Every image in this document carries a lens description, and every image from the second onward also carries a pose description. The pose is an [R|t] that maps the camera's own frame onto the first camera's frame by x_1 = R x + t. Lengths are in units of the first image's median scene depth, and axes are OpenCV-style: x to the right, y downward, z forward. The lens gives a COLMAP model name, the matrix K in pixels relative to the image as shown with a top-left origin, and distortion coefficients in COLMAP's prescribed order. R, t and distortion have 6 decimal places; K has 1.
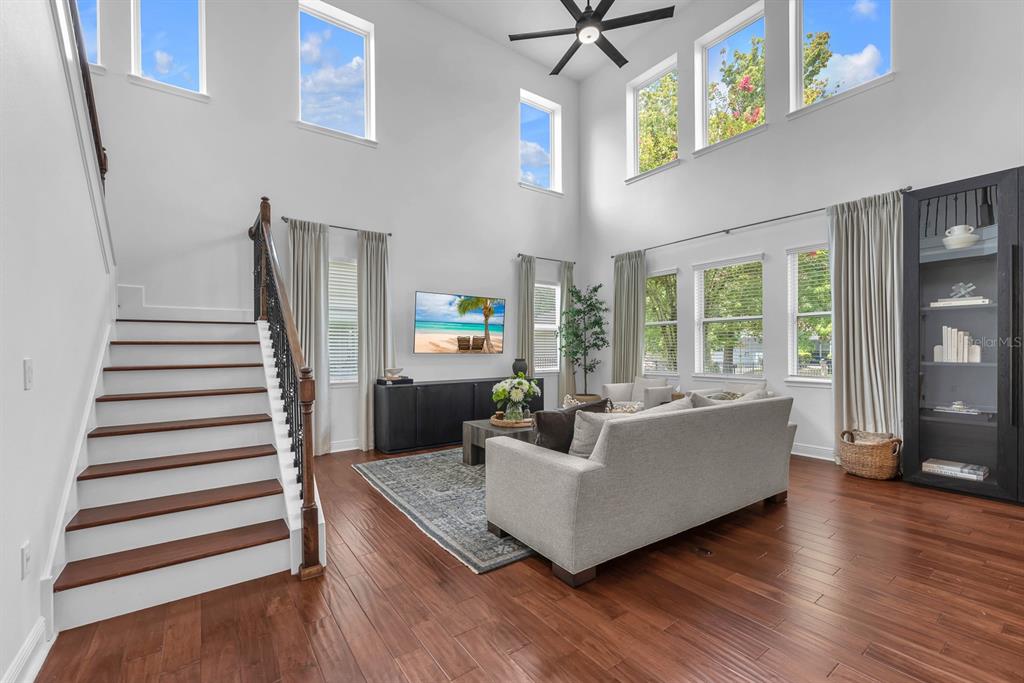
lens RADIAL K [[423.1, 0, 509.5], [0, 423.1, 351.1], [0, 0, 1]] dist [-0.002808, -0.000258]
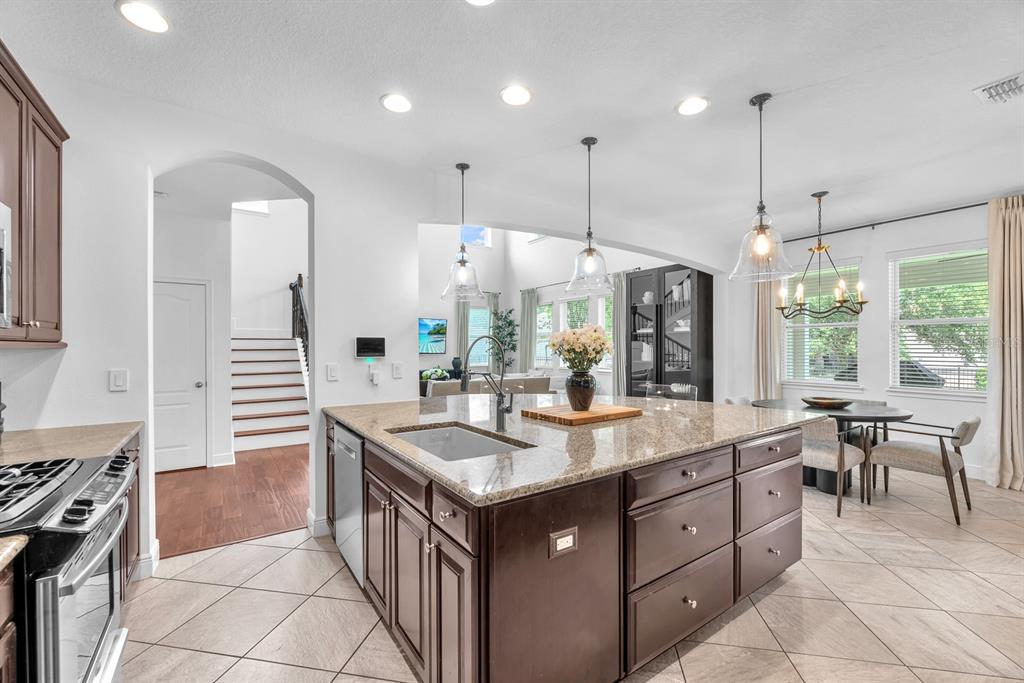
lens RADIAL K [[423.1, 0, 514.6], [0, 423.1, 342.9], [0, 0, 1]] dist [-0.002808, -0.000258]
pose [[0.999658, 0.004262, -0.025790, 0.275121], [-0.004600, 0.999904, -0.013068, -0.015878], [0.025732, 0.013183, 0.999582, -0.547322]]
